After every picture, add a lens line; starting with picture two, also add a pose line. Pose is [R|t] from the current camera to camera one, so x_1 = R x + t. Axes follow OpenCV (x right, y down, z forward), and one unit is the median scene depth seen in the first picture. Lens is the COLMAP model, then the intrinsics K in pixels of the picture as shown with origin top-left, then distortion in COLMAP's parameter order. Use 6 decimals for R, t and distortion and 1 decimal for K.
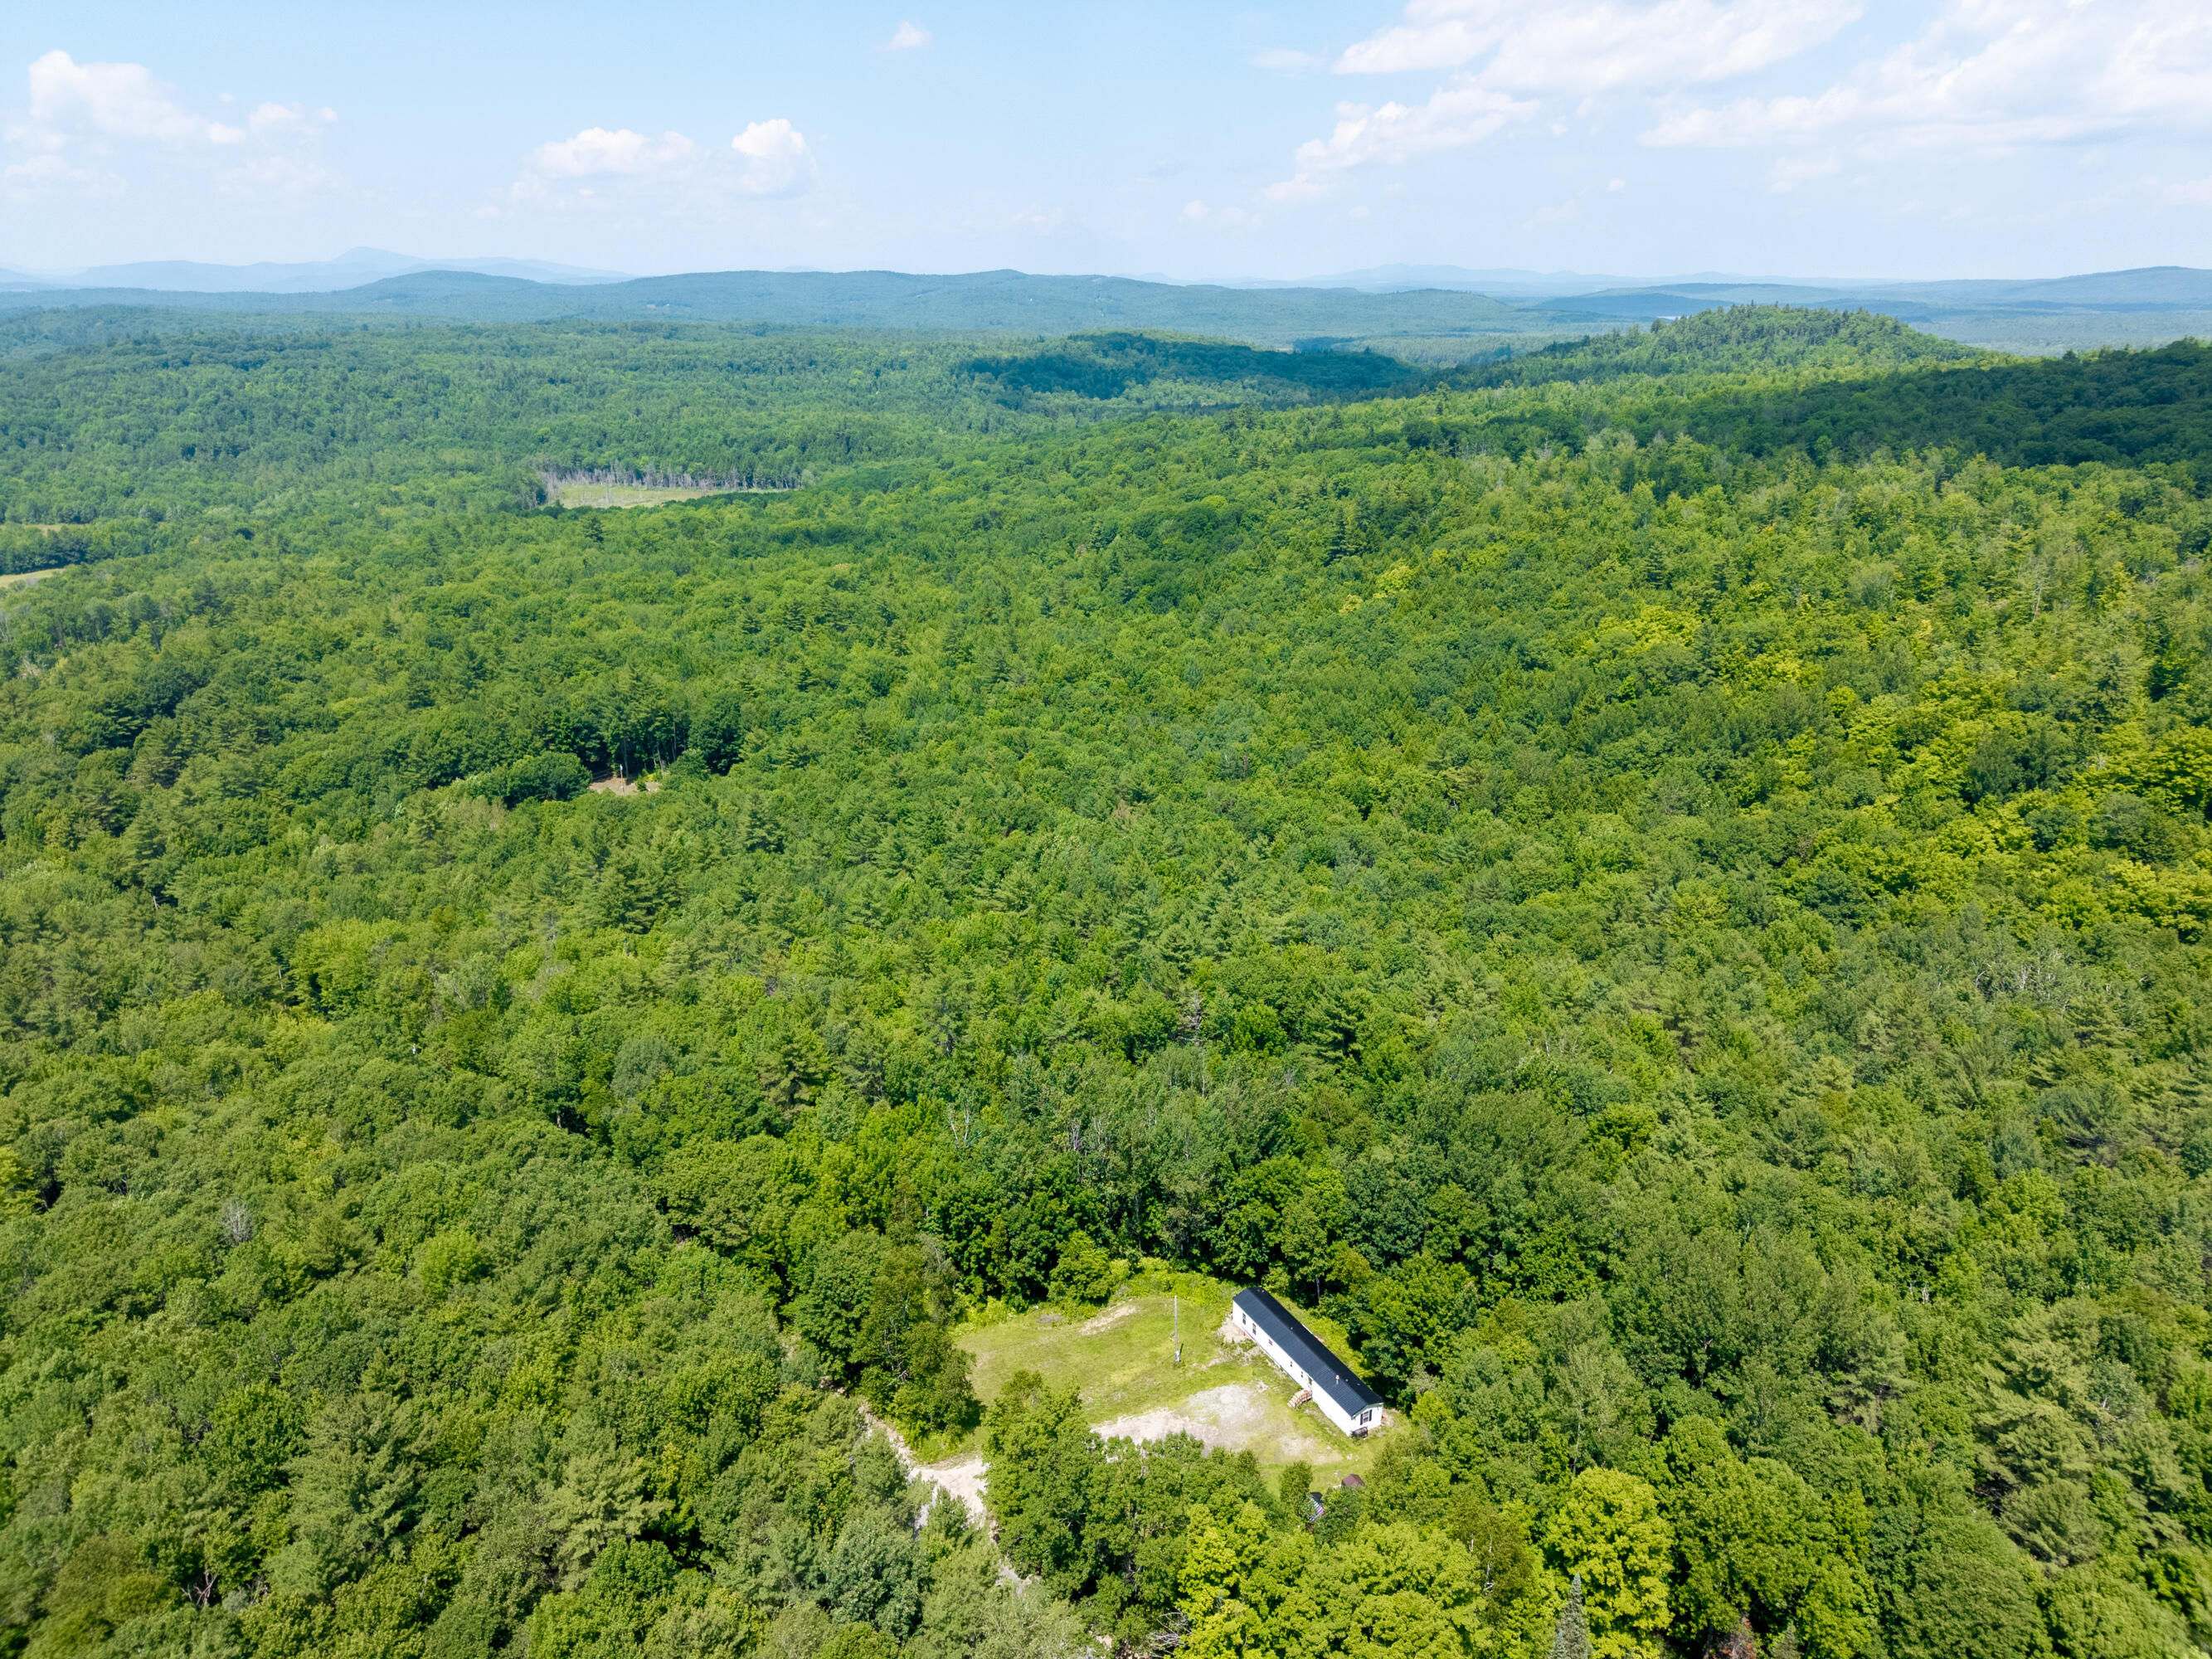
lens RADIAL K [[1517.0, 0, 1094.7], [0, 1517.0, 812.0], [0, 0, 1]] dist [0.021769, -0.018676]
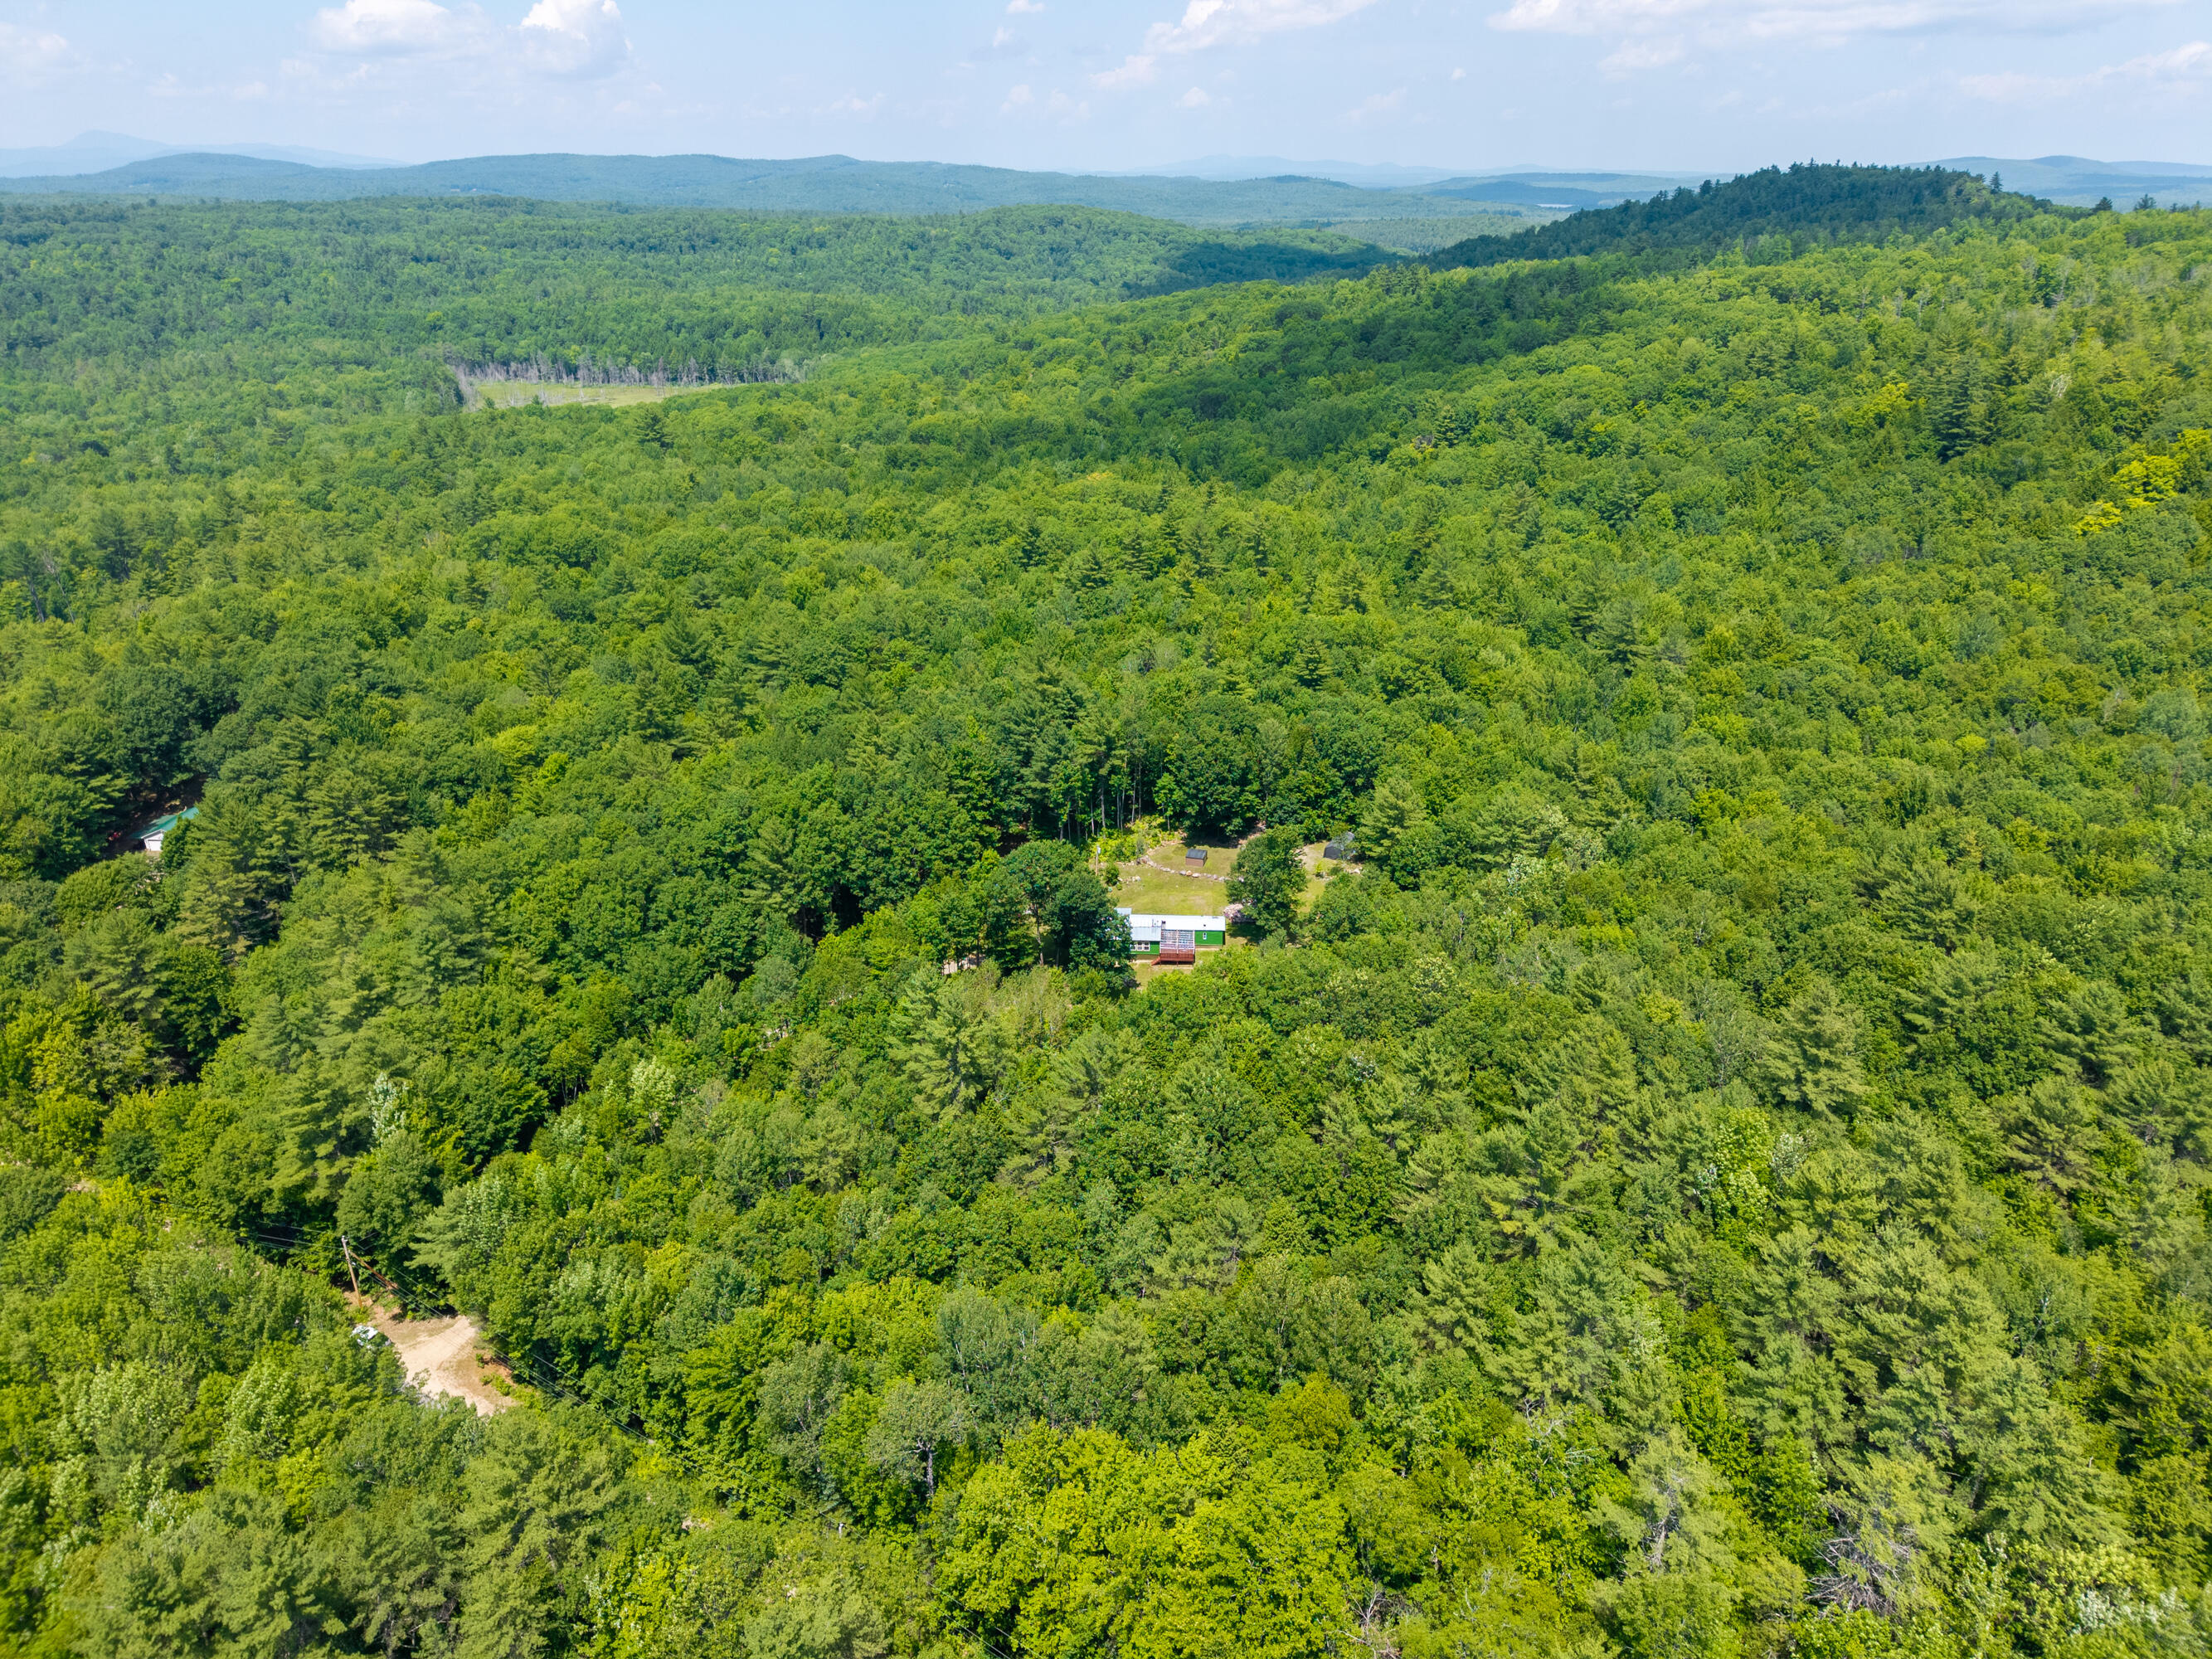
lens RADIAL K [[1517.0, 0, 1087.3], [0, 1517.0, 827.6], [0, 0, 1]] dist [0.021769, -0.018676]
pose [[0.993452, -0.043342, 0.105710, -0.083968], [0.035982, 0.996858, 0.070564, -0.017255], [-0.108436, -0.066298, 0.991890, 0.102041]]
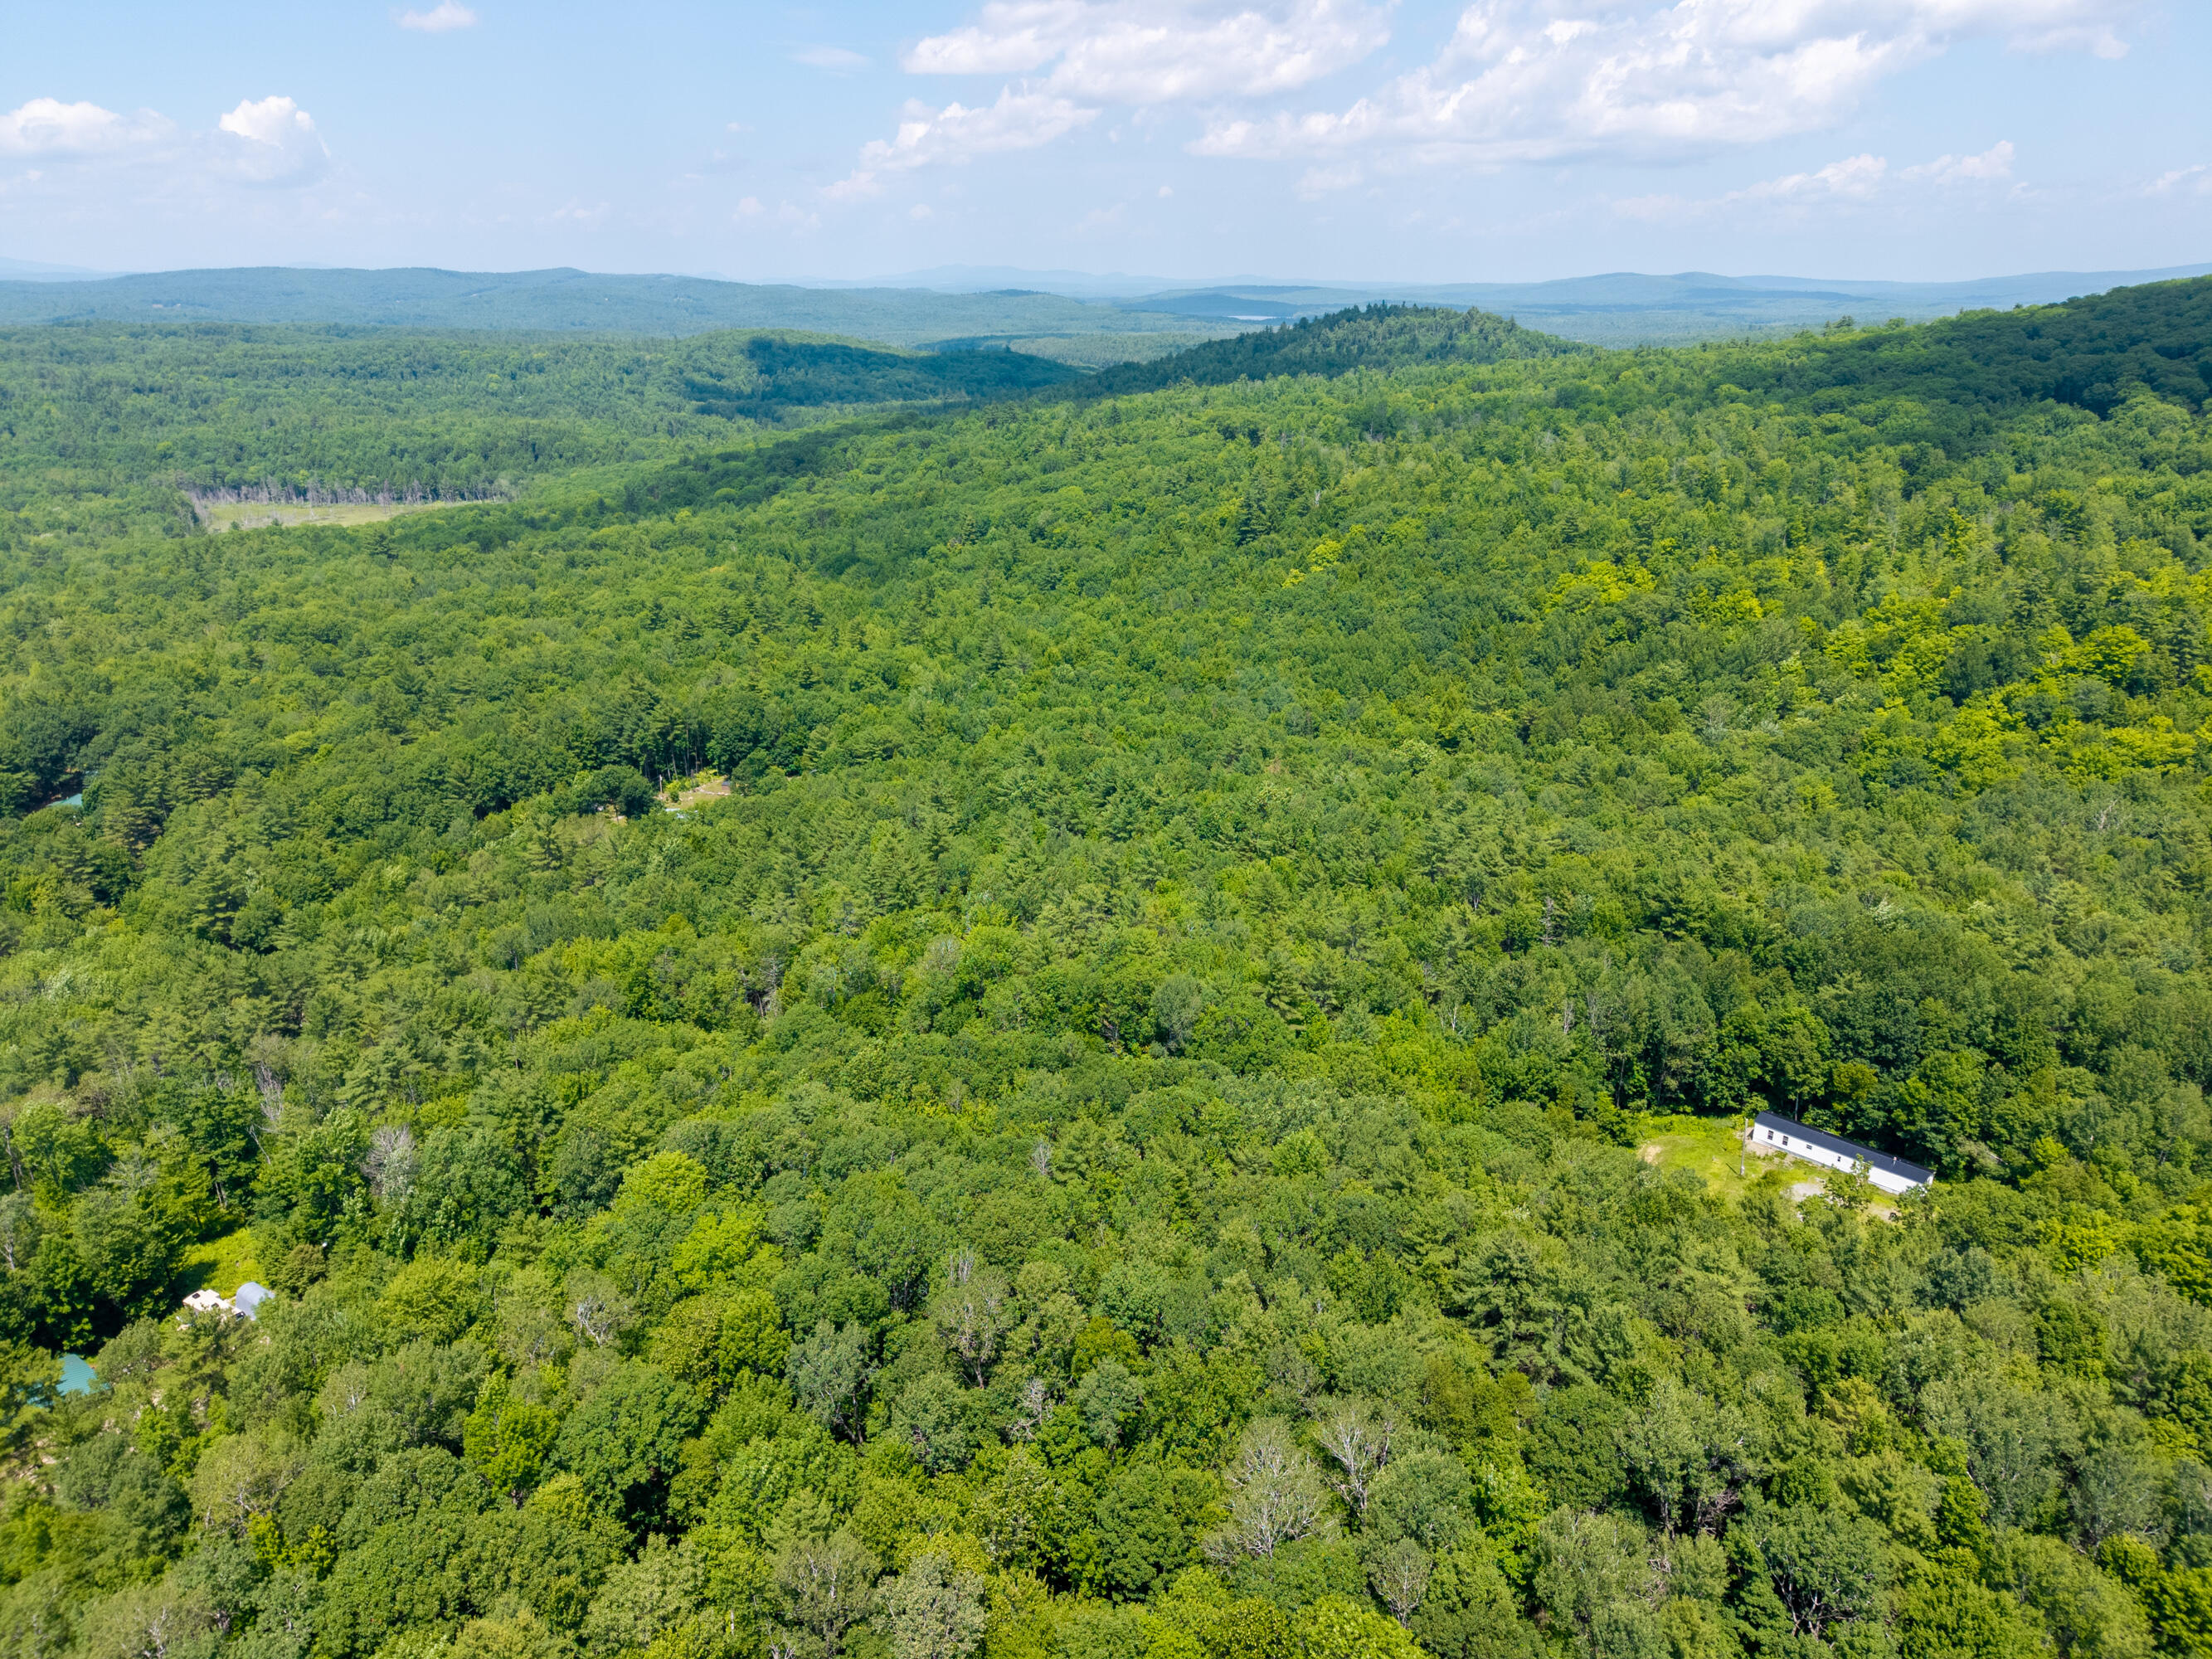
lens RADIAL K [[1517.0, 0, 1112.0], [0, 1517.0, 836.4], [0, 0, 1]] dist [0.021769, -0.018676]
pose [[0.959320, -0.093430, 0.266412, -0.066794], [0.089771, 0.995625, 0.025909, 0.001840], [-0.267667, -0.000939, 0.963511, -0.002318]]
